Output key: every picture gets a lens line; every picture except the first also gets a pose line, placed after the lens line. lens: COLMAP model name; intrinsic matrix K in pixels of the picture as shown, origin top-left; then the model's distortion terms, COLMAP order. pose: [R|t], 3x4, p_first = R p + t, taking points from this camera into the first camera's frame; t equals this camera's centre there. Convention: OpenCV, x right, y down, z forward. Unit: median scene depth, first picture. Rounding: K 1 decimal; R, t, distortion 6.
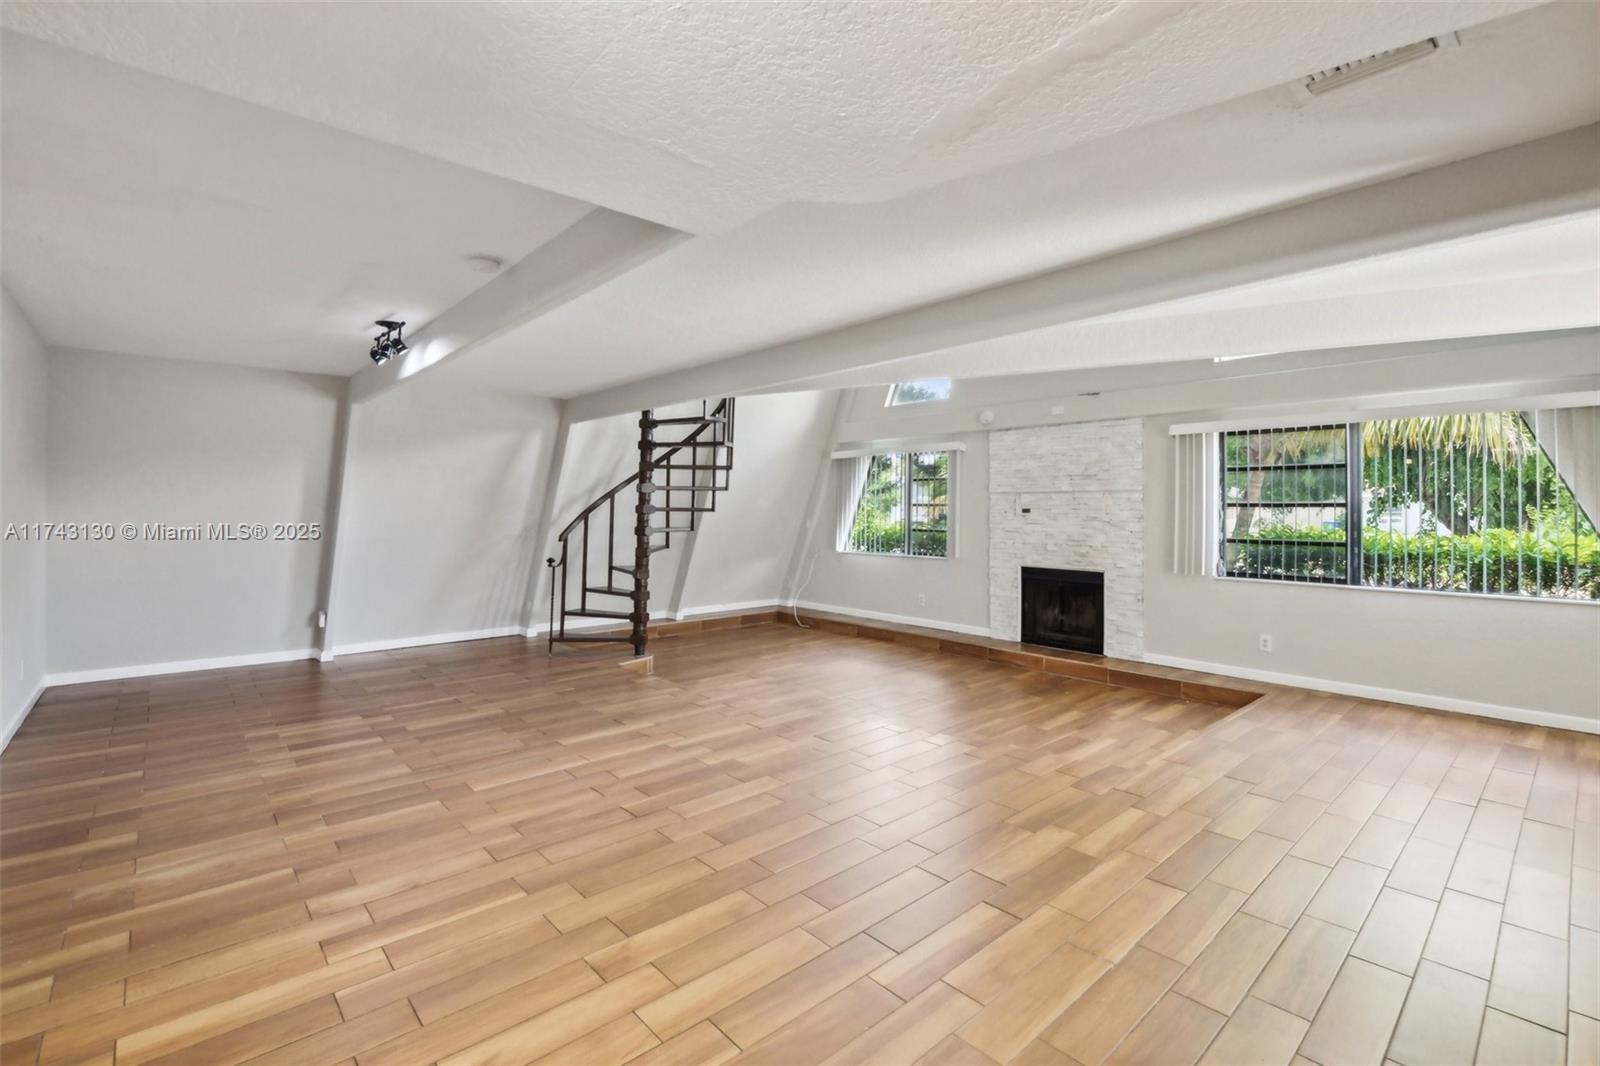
lens RADIAL K [[703.4, 0, 803.1], [0, 703.4, 483.4], [0, 0, 1]] dist [0.003404, 0.000495]
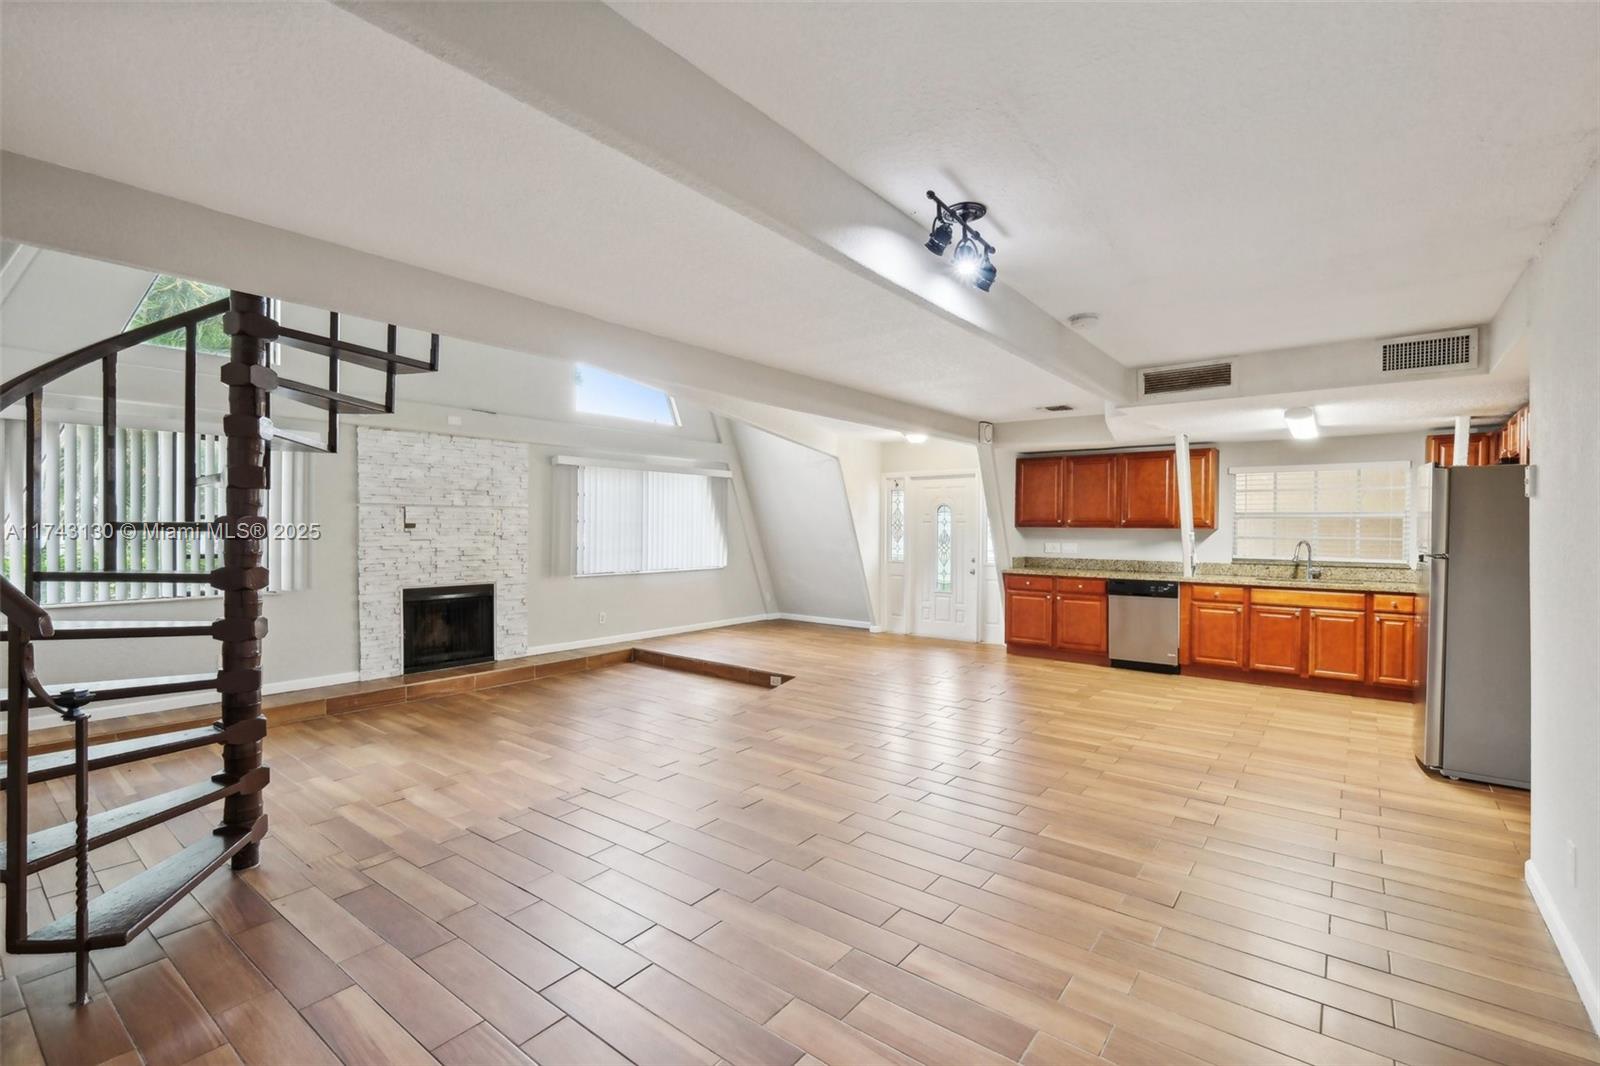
lens RADIAL K [[703.4, 0, 775.3], [0, 703.4, 538.5], [0, 0, 1]] dist [0.003404, 0.000495]
pose [[-0.141958, -0.021454, 0.989640, -0.671276], [-0.039936, 0.999075, 0.015930, 0.024432], [-0.989067, -0.037261, -0.142683, 0.721630]]
